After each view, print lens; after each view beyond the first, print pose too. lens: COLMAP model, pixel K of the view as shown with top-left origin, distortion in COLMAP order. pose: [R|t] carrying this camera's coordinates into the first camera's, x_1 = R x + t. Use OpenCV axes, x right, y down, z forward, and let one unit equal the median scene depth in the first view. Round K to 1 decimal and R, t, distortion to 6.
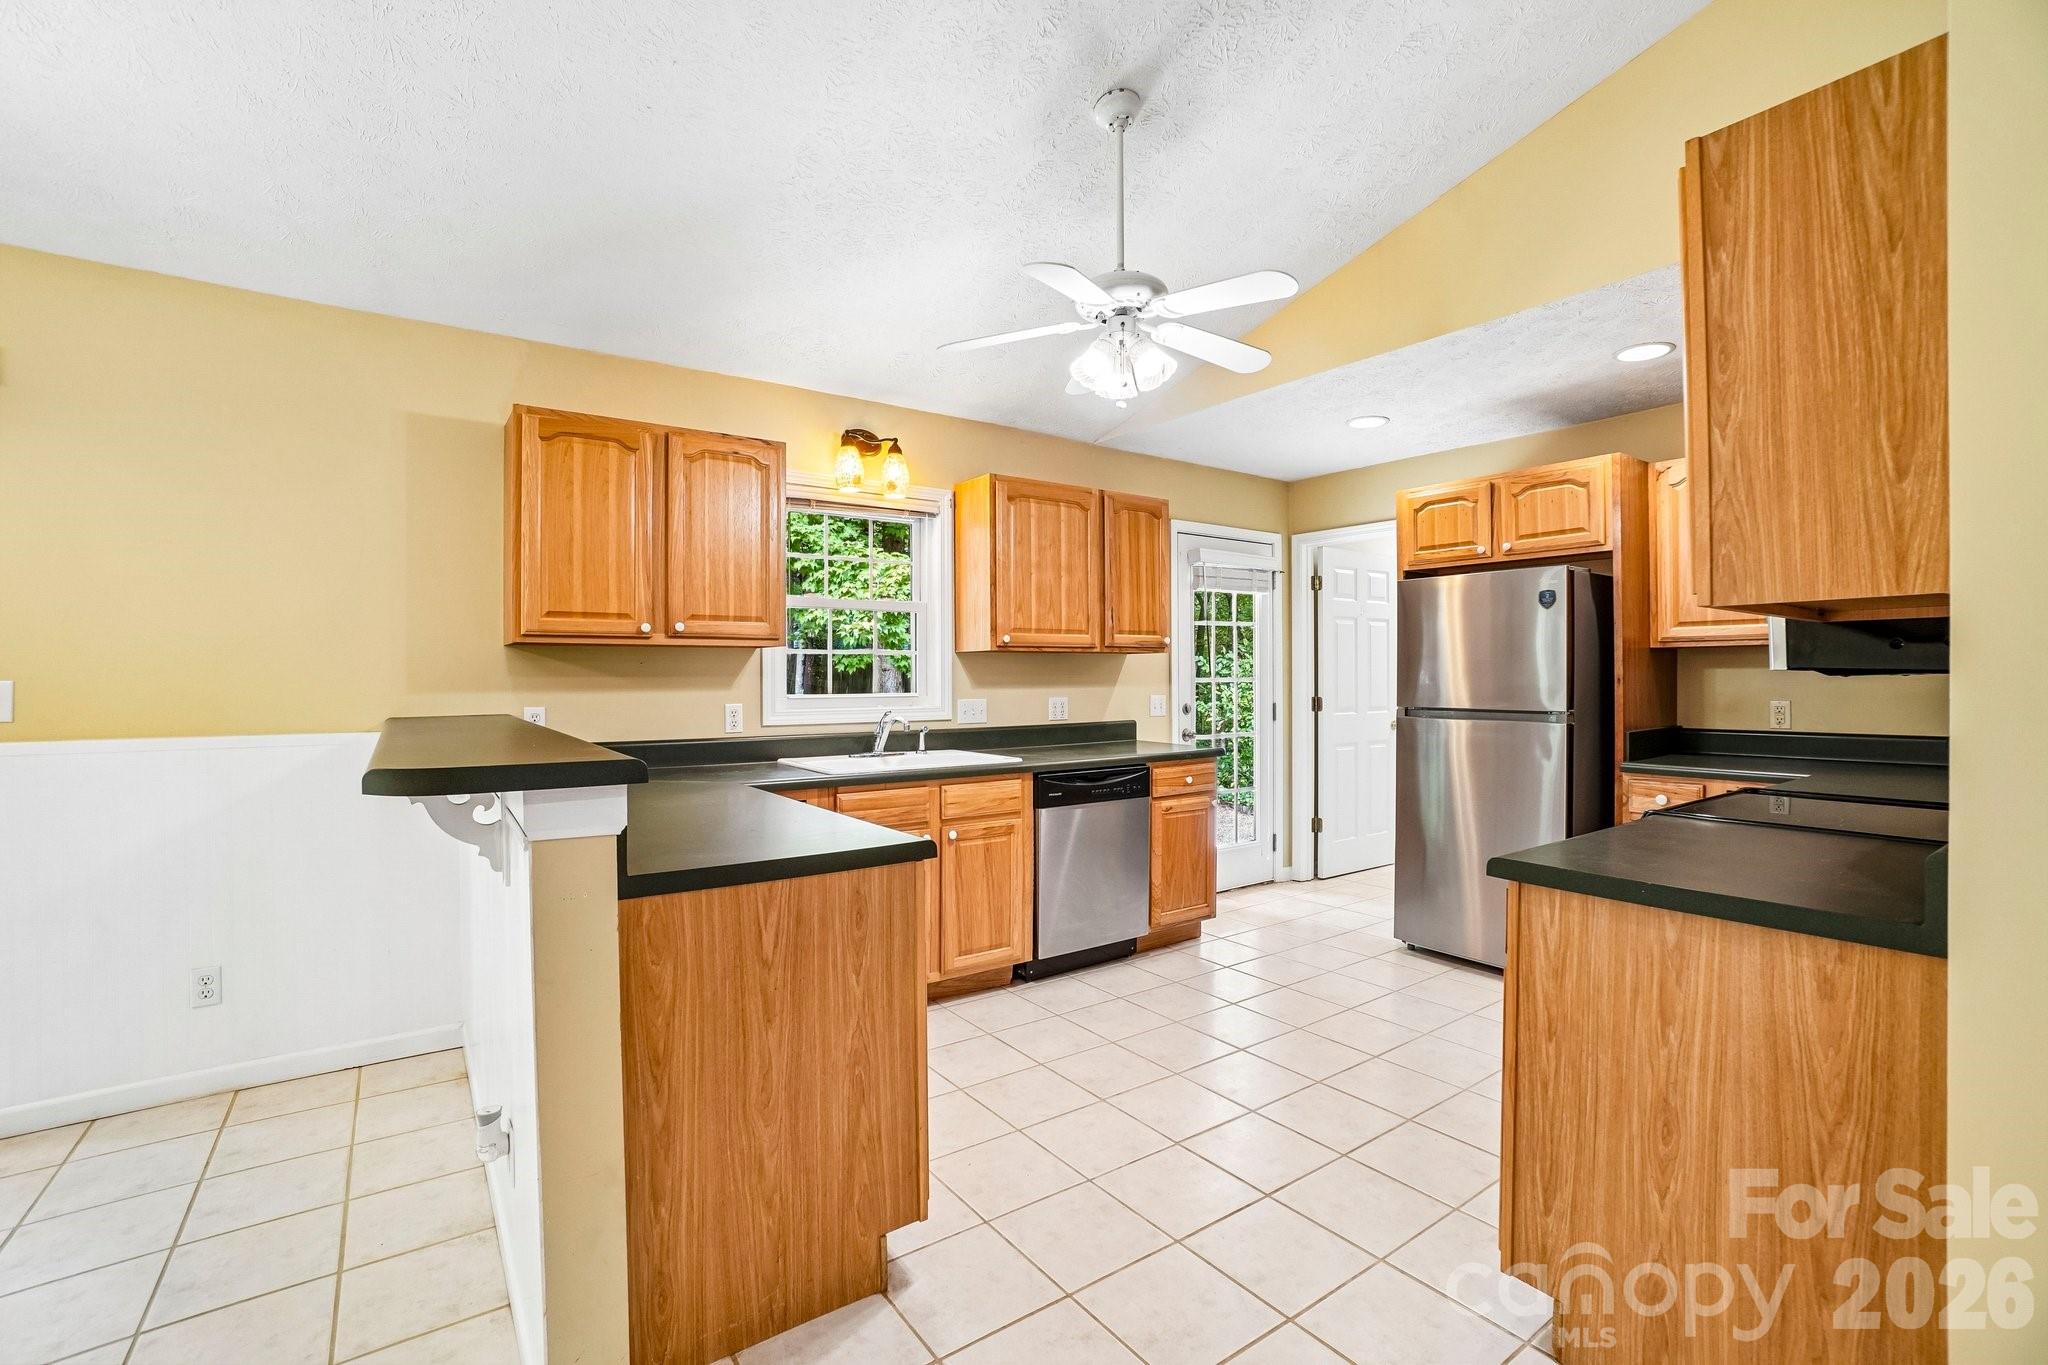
lens RADIAL K [[900.5, 0, 1016.3], [0, 900.5, 679.0], [0, 0, 1]] dist [-0.063724, 0.022545]
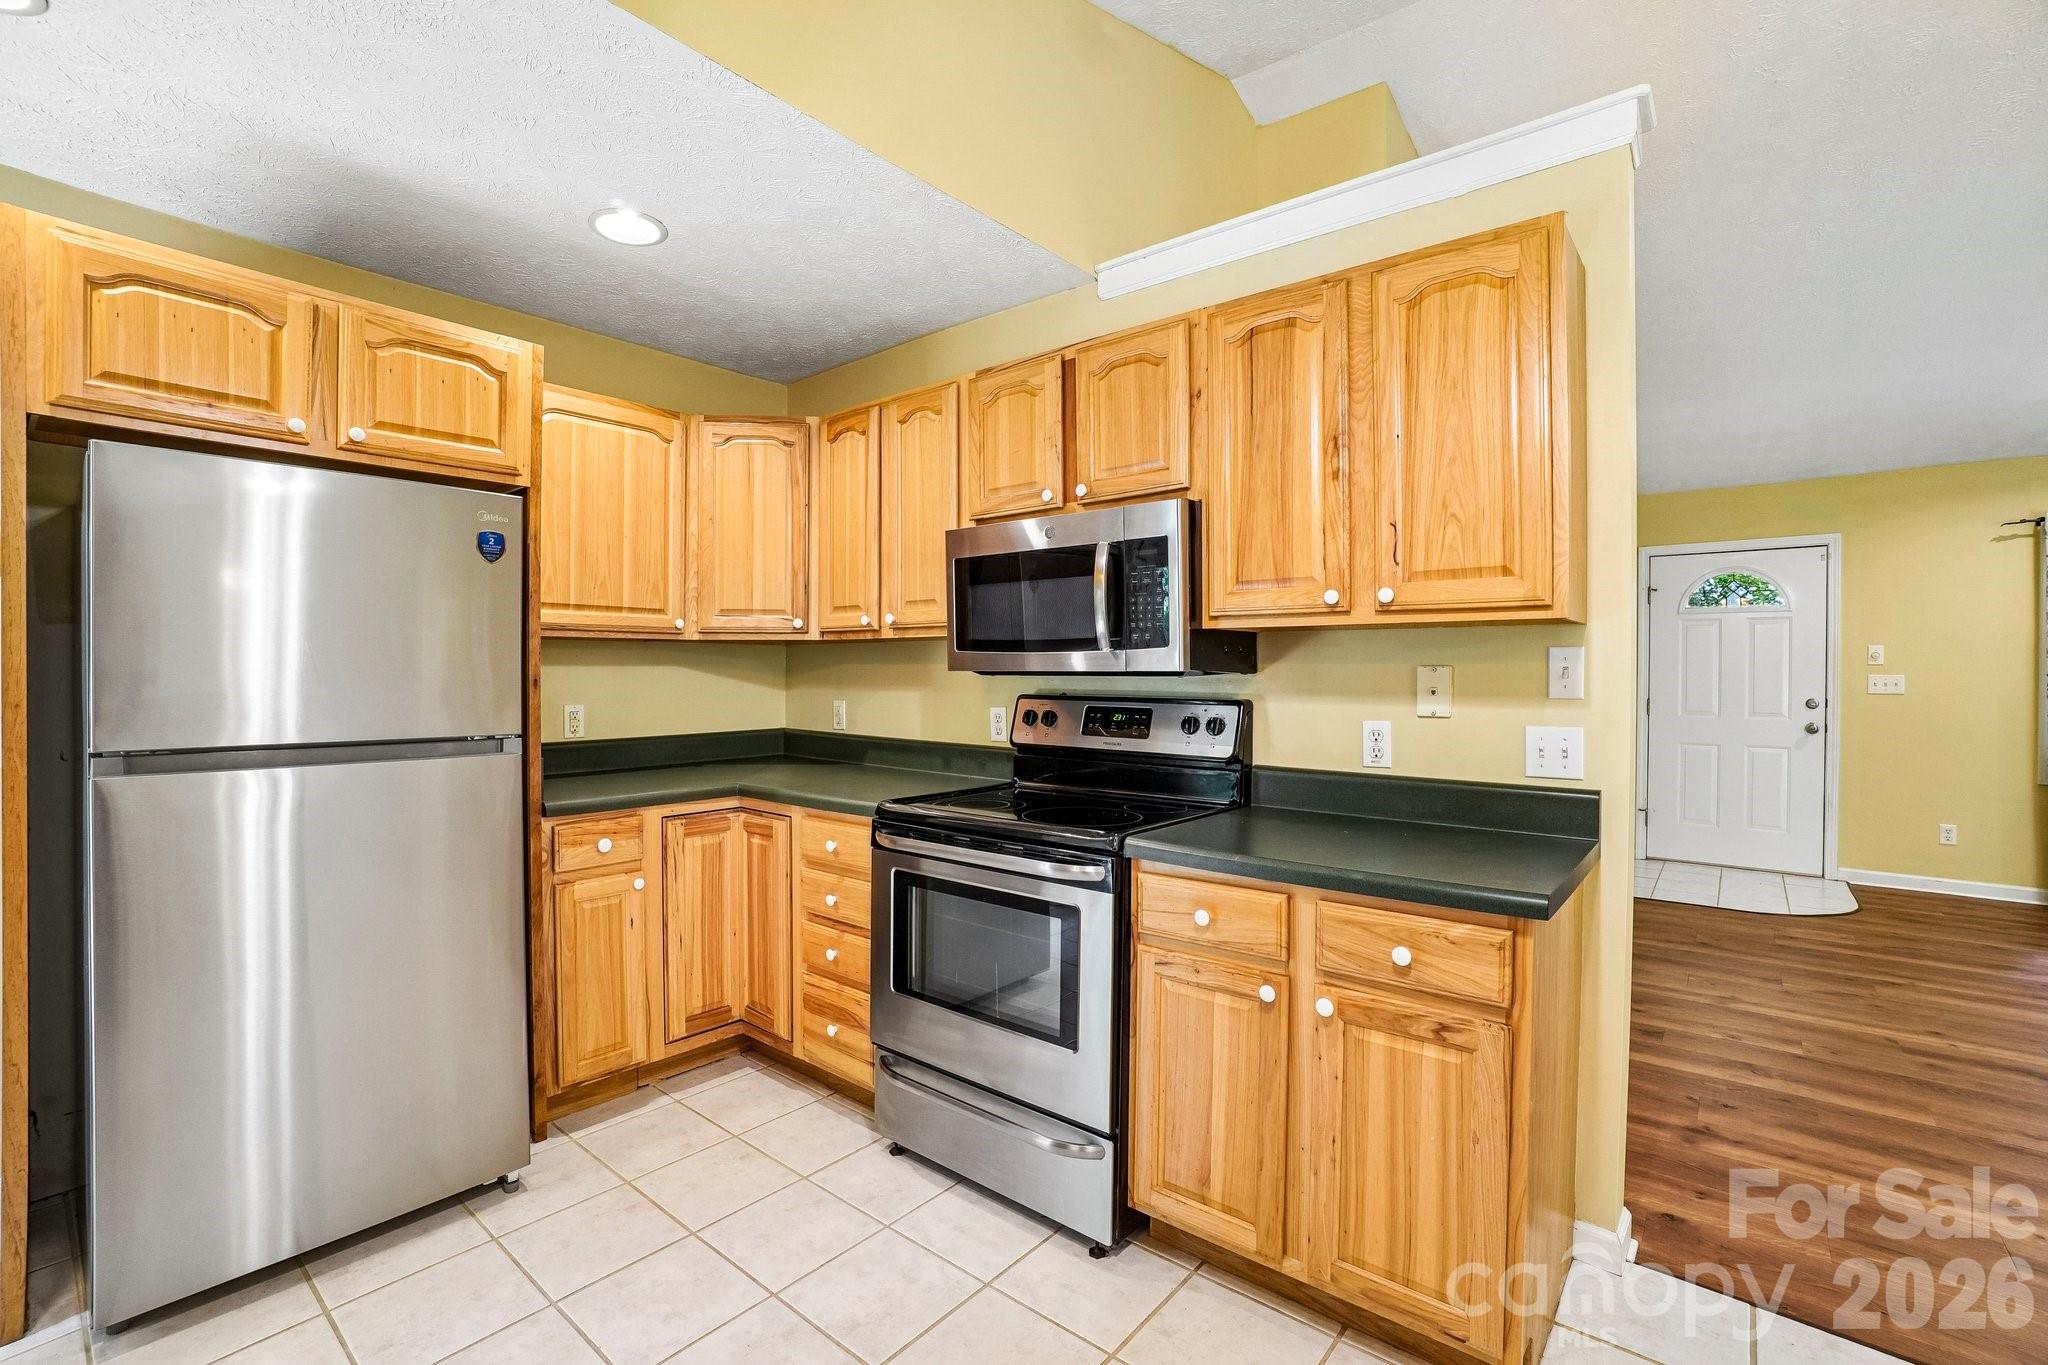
lens RADIAL K [[900.5, 0, 1016.3], [0, 900.5, 679.0], [0, 0, 1]] dist [-0.063724, 0.022545]
pose [[-0.256529, -0.004983, 0.966524, -0.066851], [0.001346, 0.999984, 0.005513, -0.004939], [-0.966535, 0.002715, -0.256519, 0.876596]]
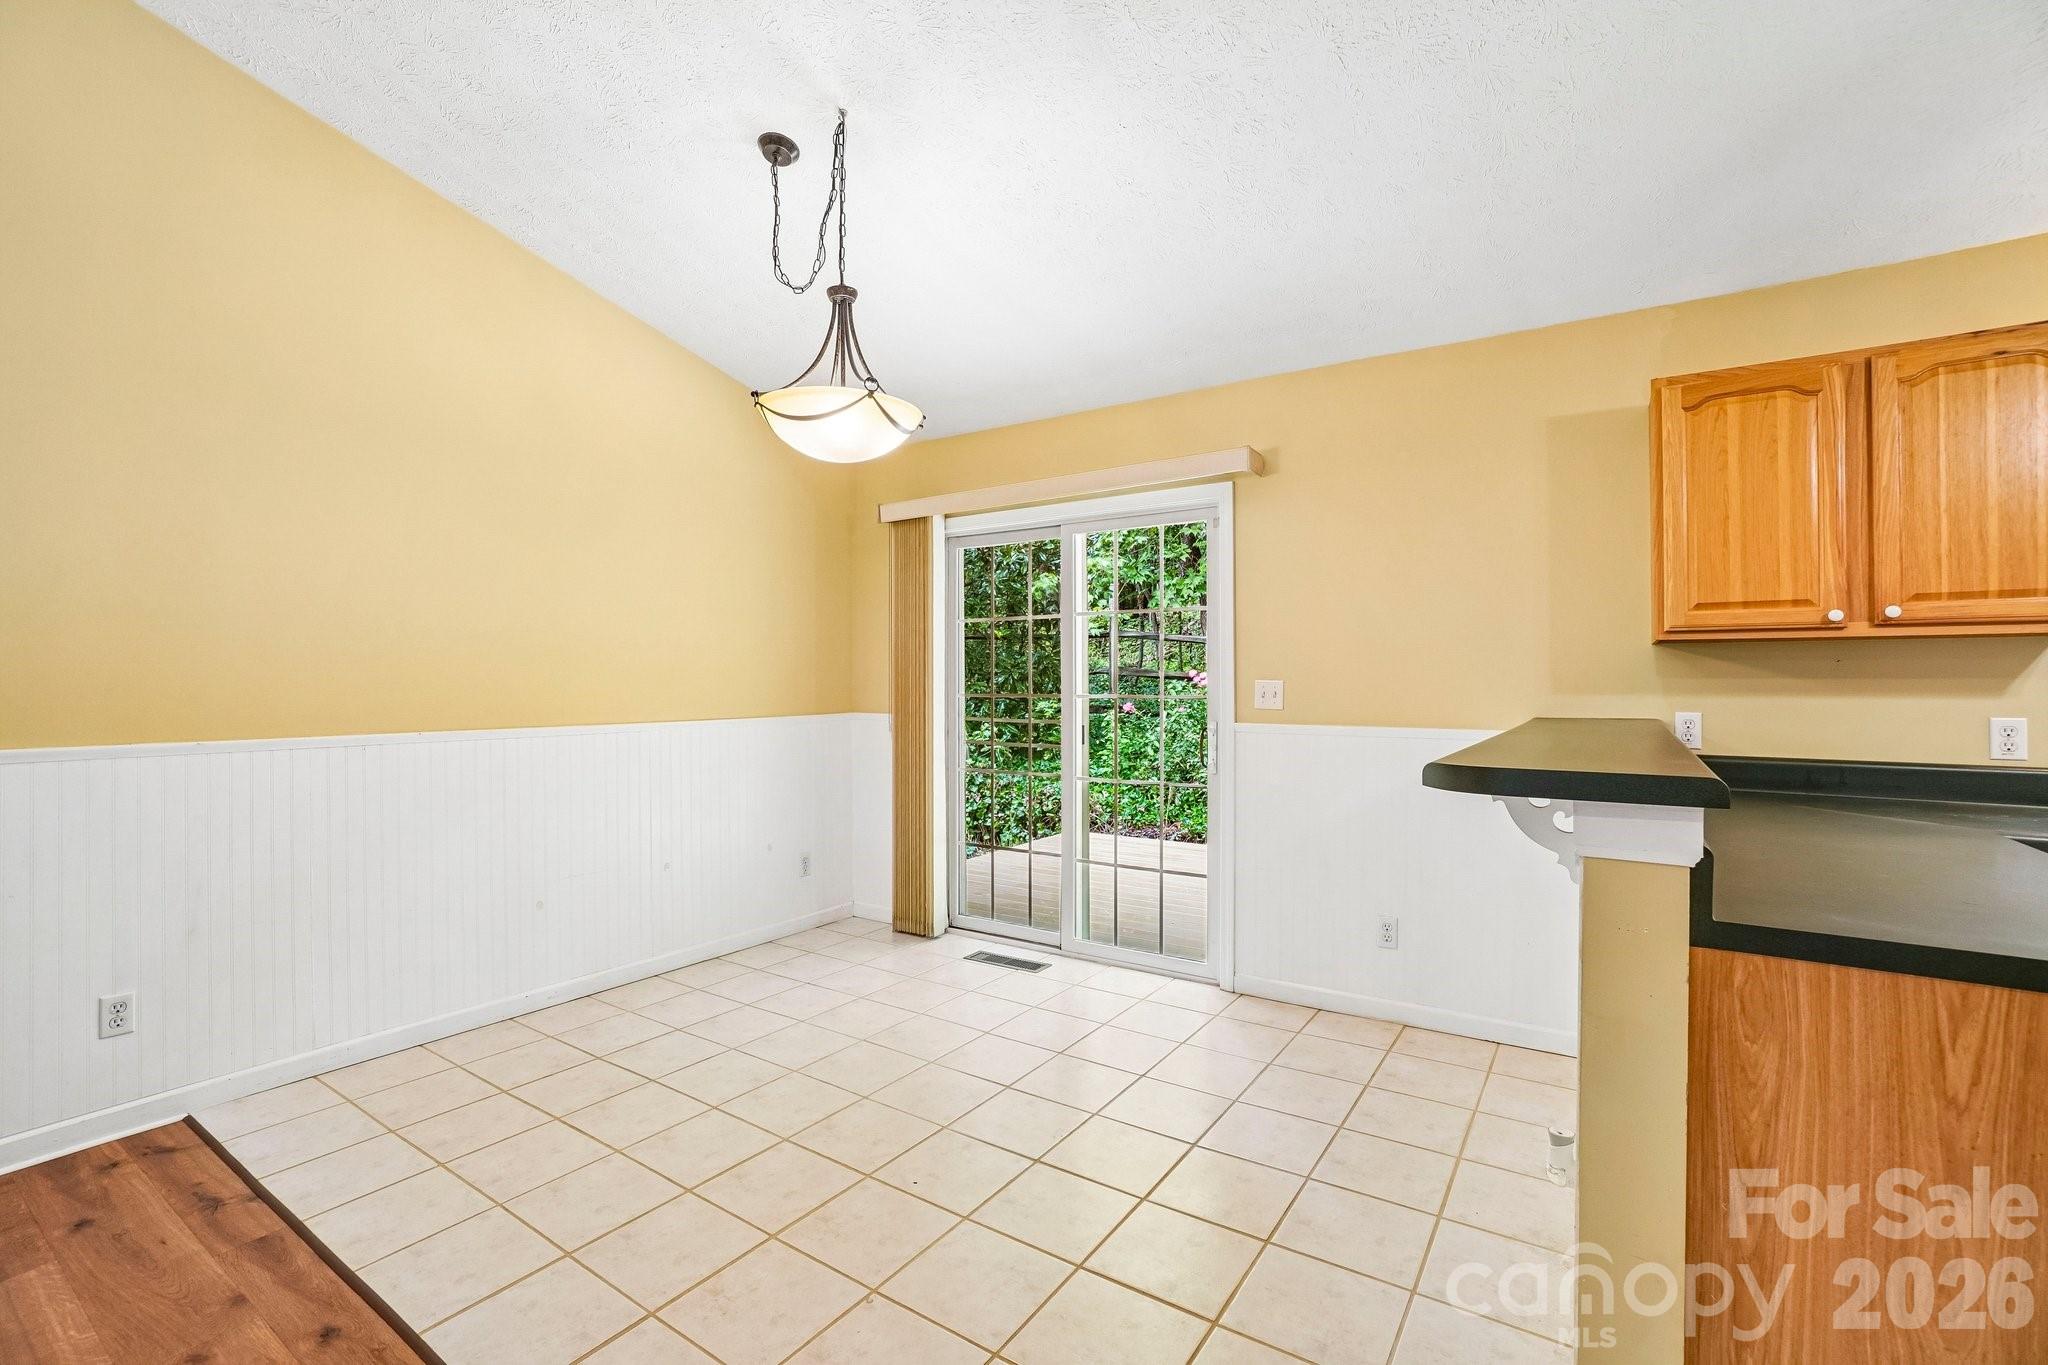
lens RADIAL K [[900.5, 0, 1016.3], [0, 900.5, 679.0], [0, 0, 1]] dist [-0.063724, 0.022545]
pose [[0.350259, 0.001425, -0.936652, 0.040711], [-0.003715, 0.999993, 0.000132, 0.000746], [0.936646, 0.003433, 0.350261, 0.055768]]
